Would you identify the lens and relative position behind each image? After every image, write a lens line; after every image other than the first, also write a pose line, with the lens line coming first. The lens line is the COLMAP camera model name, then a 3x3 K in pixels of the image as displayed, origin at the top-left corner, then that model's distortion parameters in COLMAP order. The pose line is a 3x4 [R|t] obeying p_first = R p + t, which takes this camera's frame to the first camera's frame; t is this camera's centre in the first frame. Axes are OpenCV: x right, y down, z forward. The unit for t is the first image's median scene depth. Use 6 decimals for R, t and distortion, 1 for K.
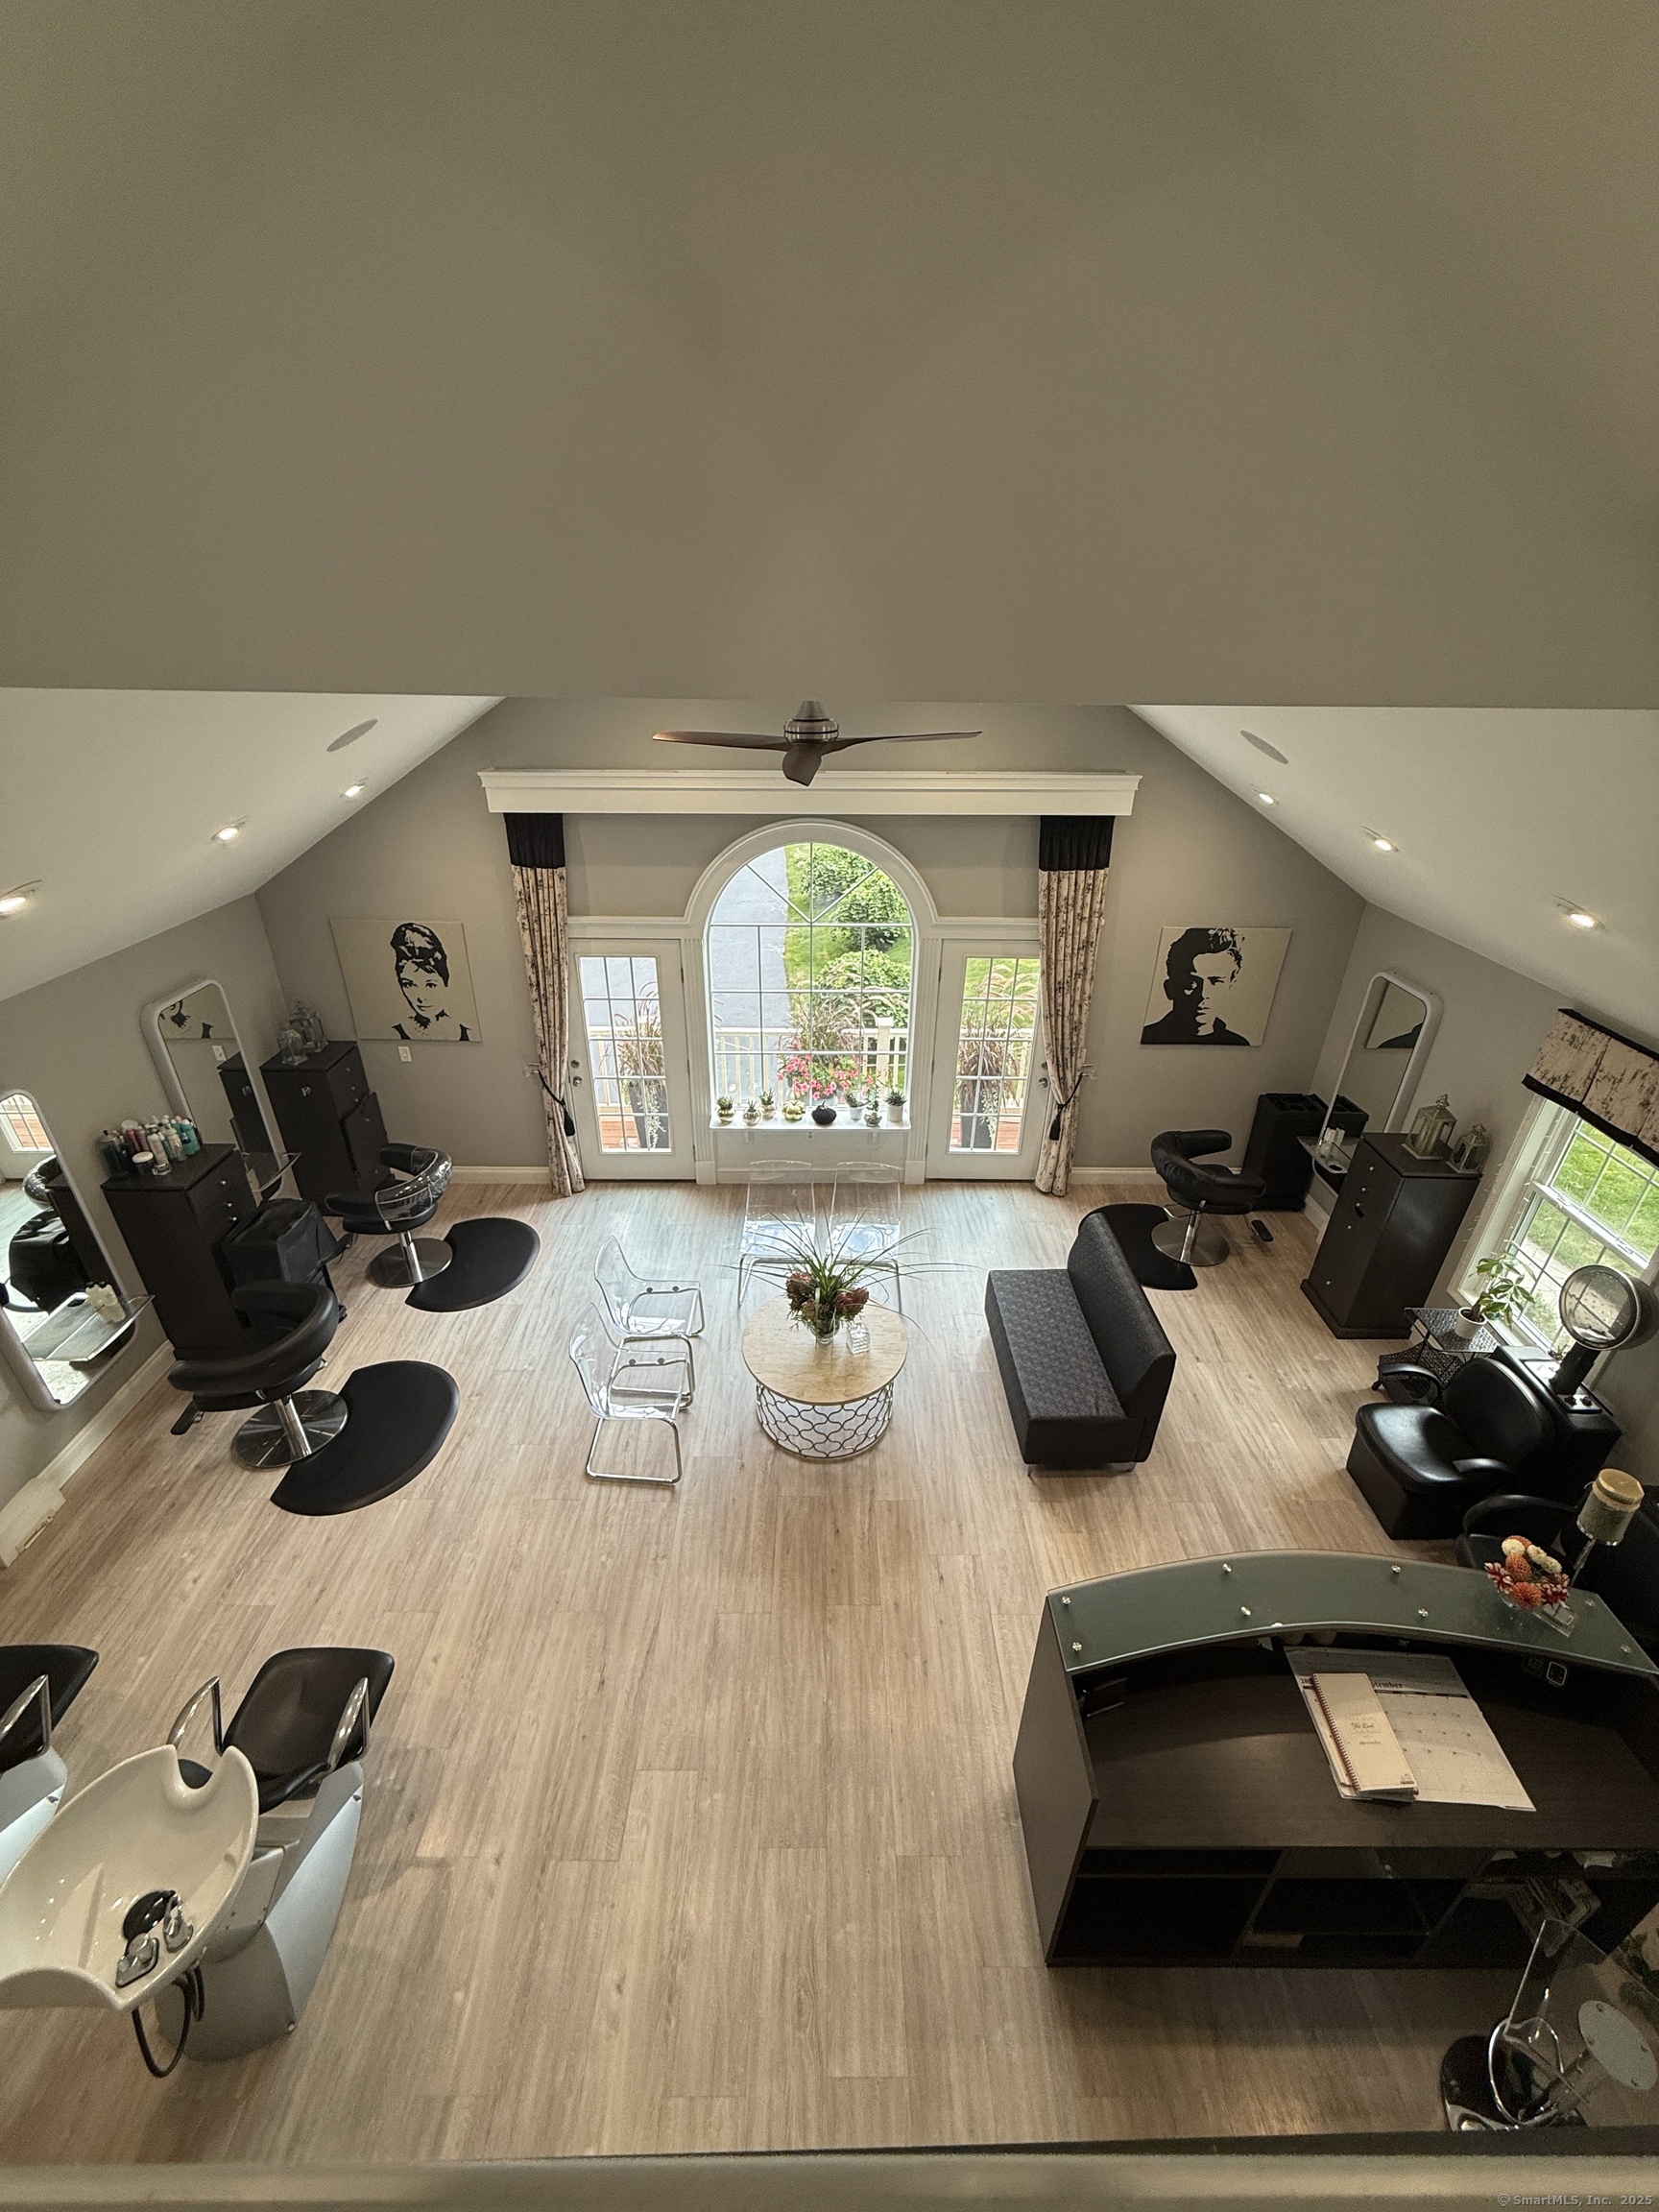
lens RADIAL K [[884.0, 0, 829.0], [0, 884.0, 1097.3], [0, 0, 1]] dist [-0.002083, 0.002252]
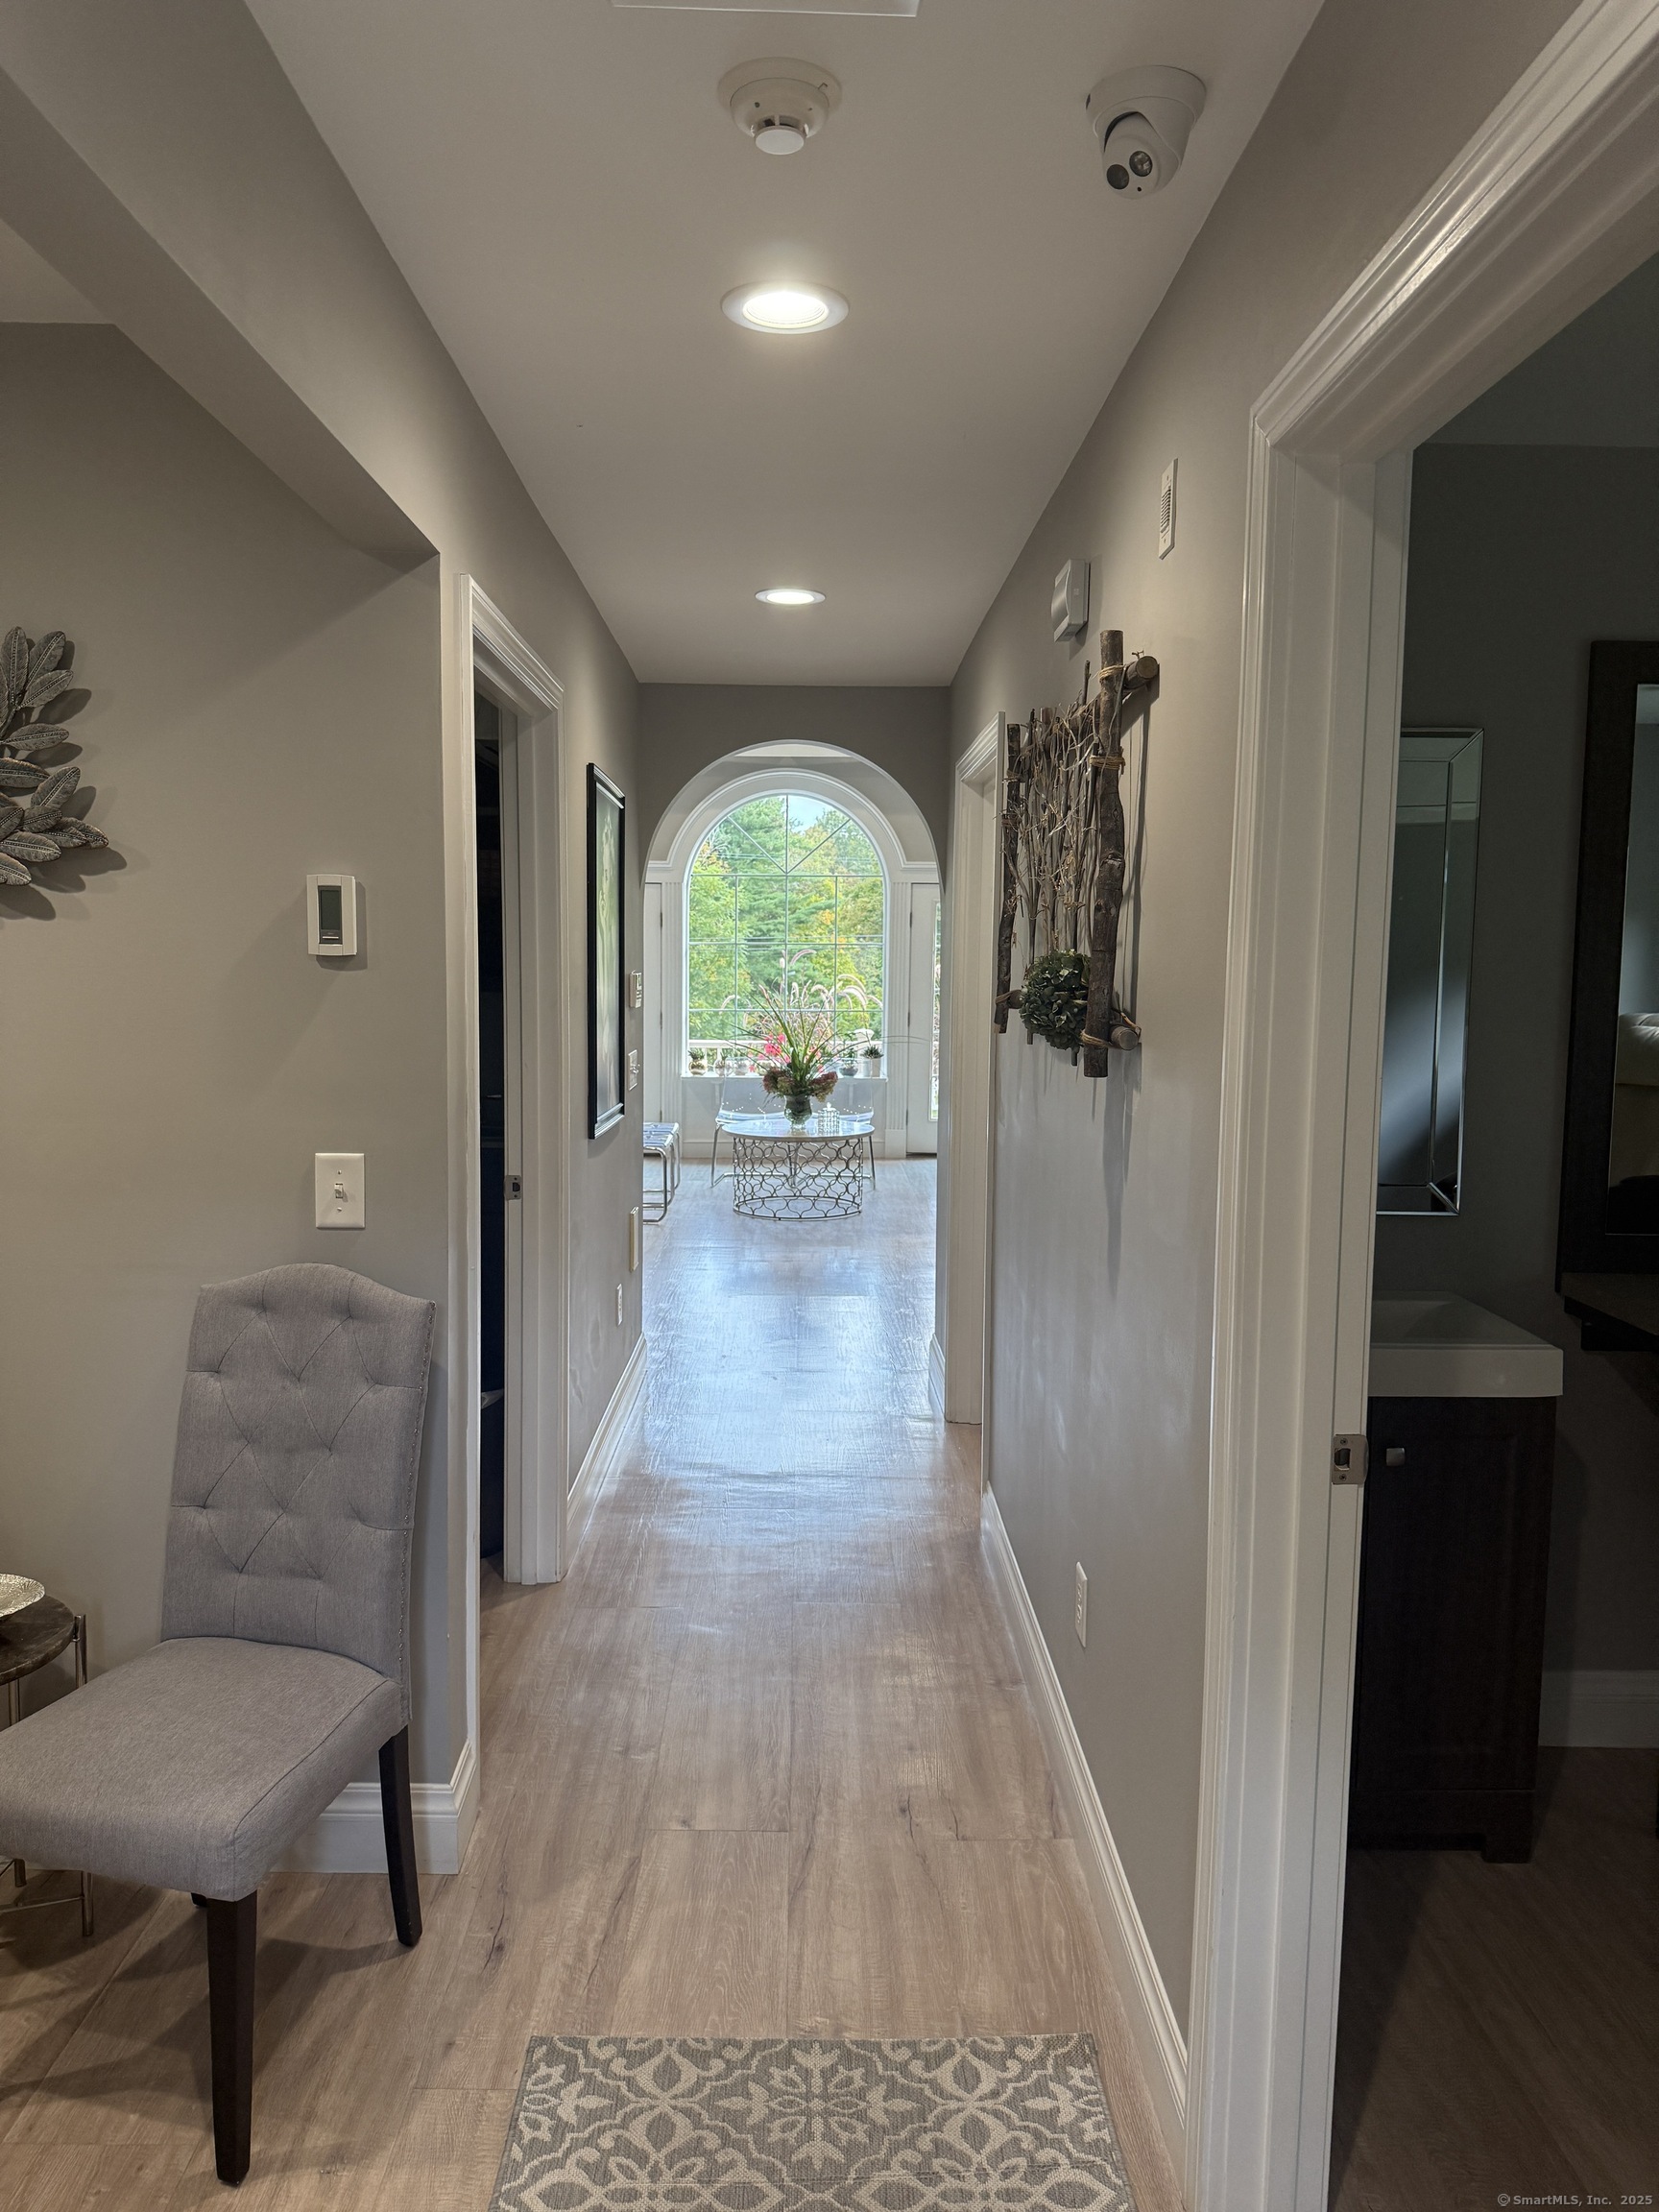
lens RADIAL K [[1551.0, 0, 832.2], [0, 1551.0, 1092.5], [0, 0, 1]] dist [0.032646, -0.043527]
pose [[0.999897, 0.000195, 0.014331, 0.007611], [0.005262, 0.925073, -0.379754, 0.777828], [-0.013331, 0.379790, 0.924977, -0.631206]]
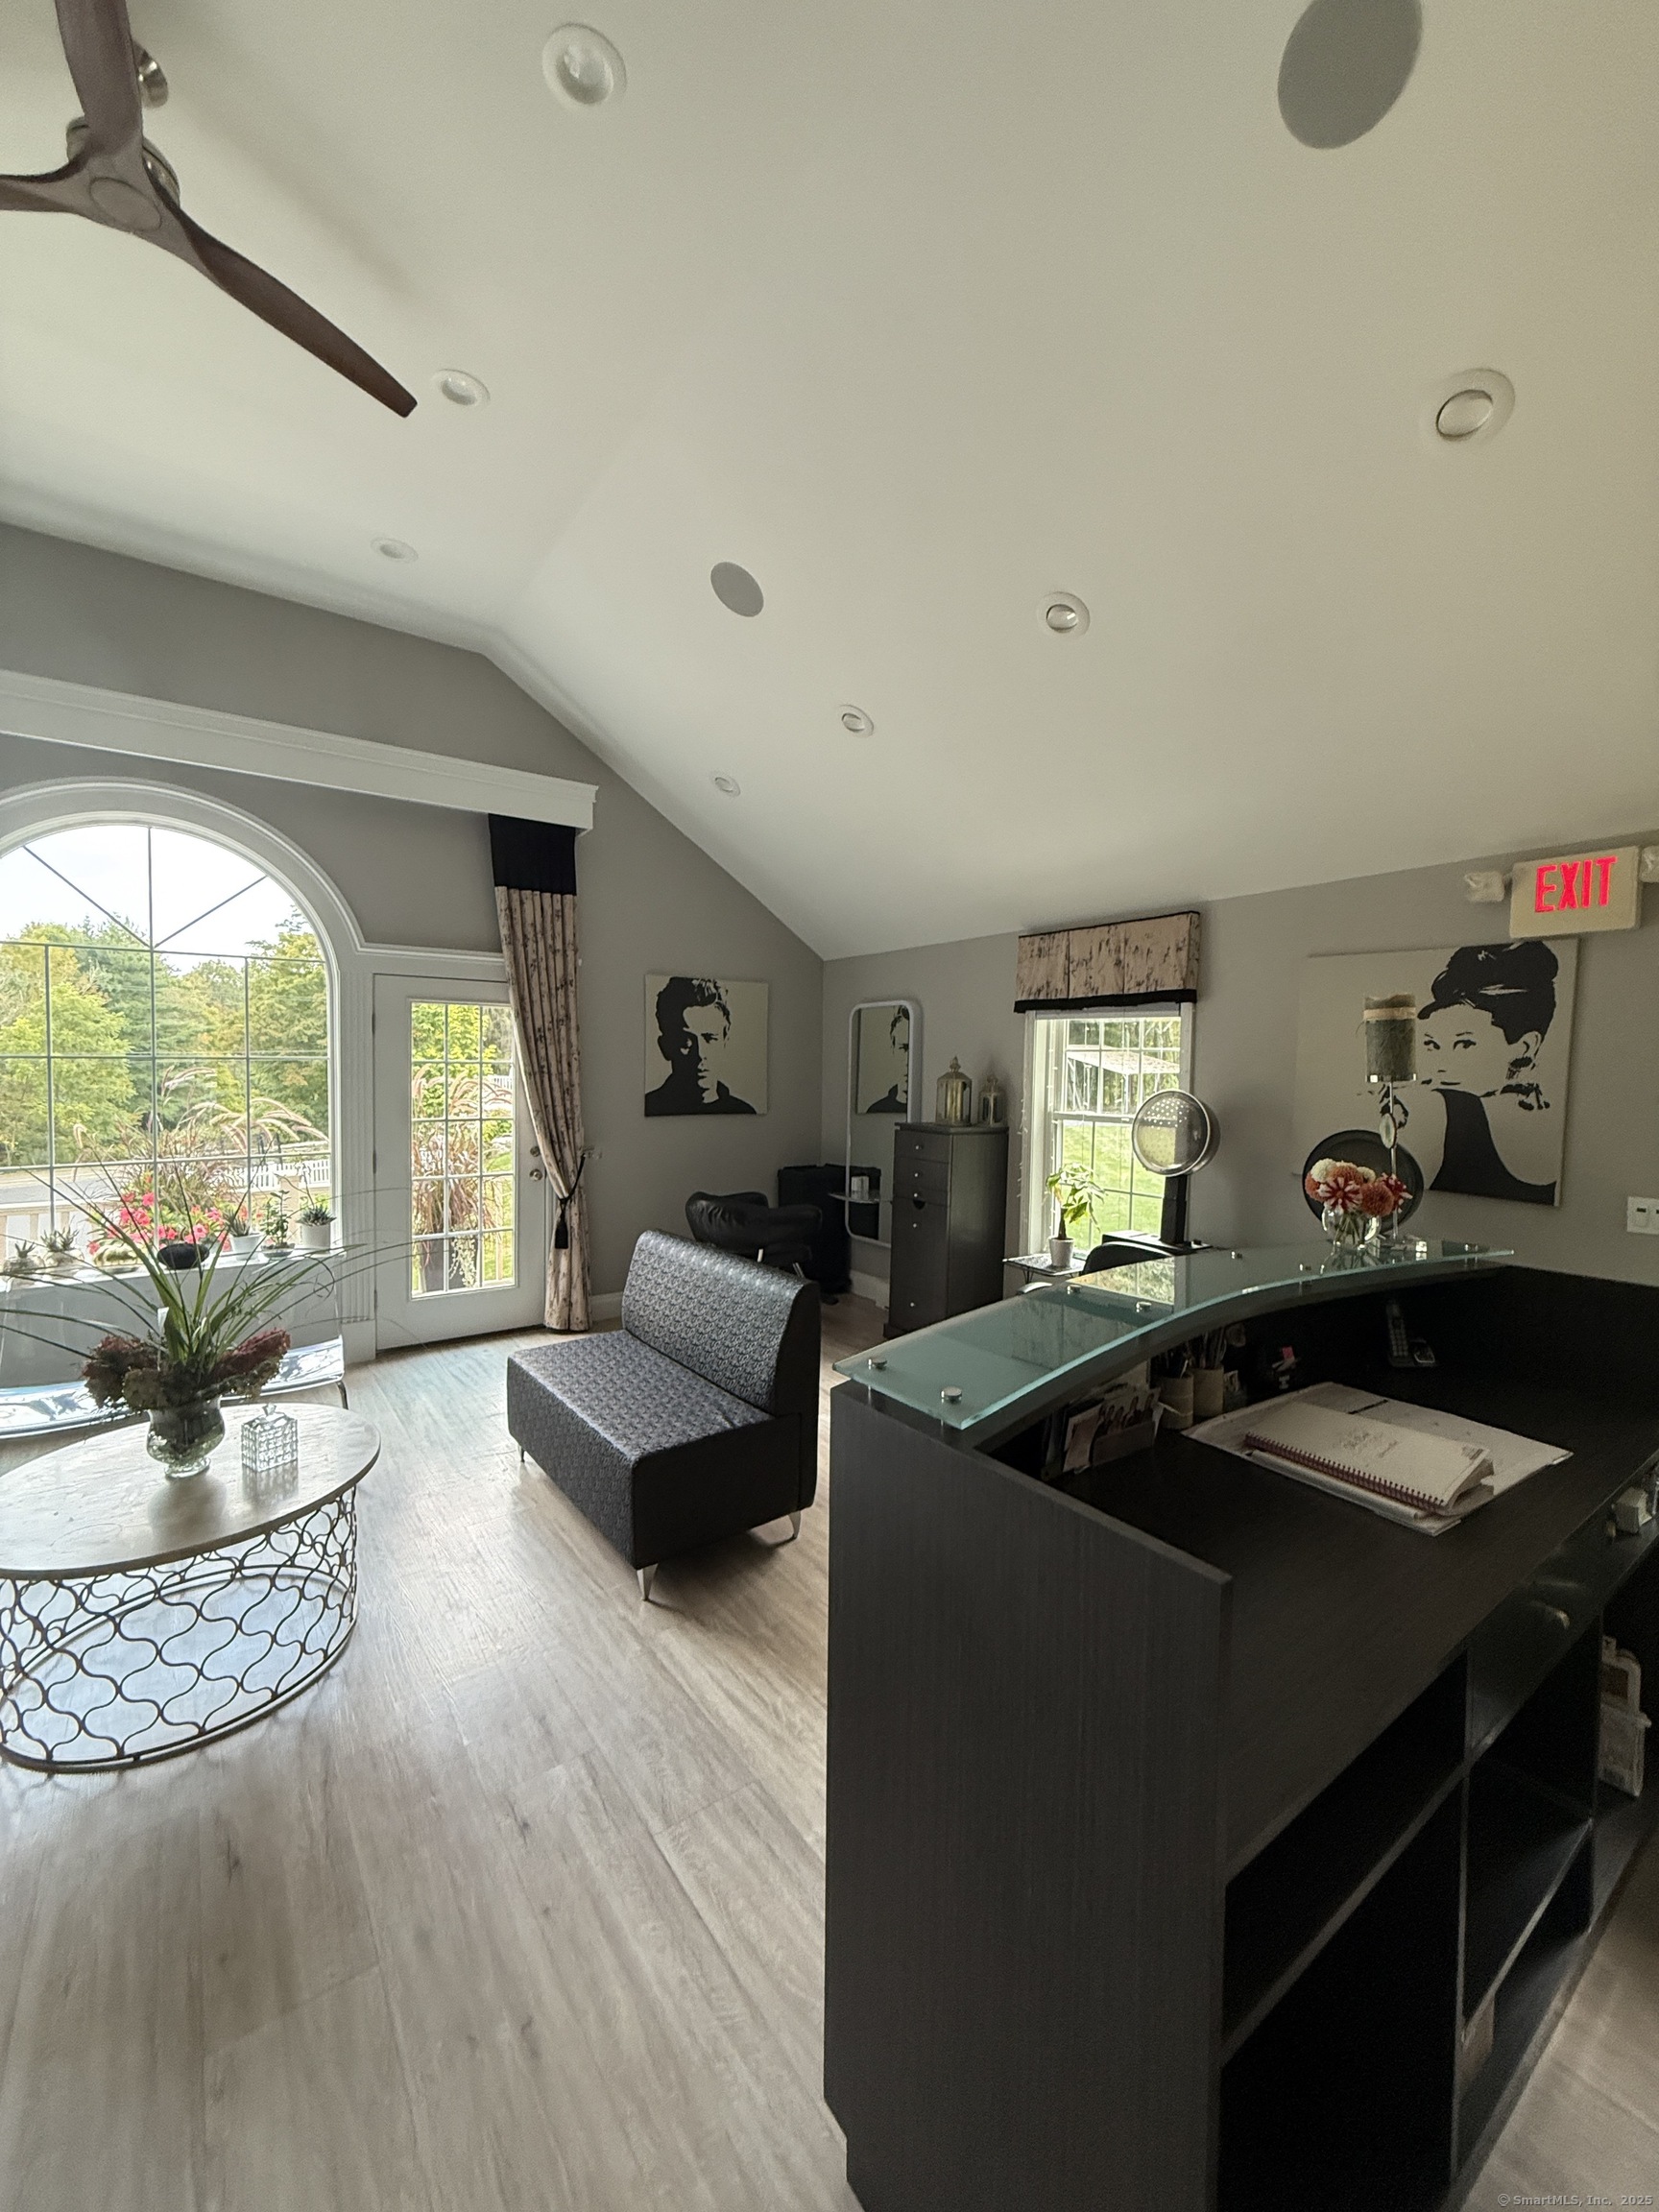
lens RADIAL K [[884.0, 0, 828.9], [0, 884.0, 1097.4], [0, 0, 1]] dist [-0.002083, 0.002252]
pose [[0.810453, -0.024420, 0.585295, 0.001033], [0.271885, 0.900682, -0.338897, 0.283291], [-0.518888, 0.433793, 0.736599, 0.306132]]
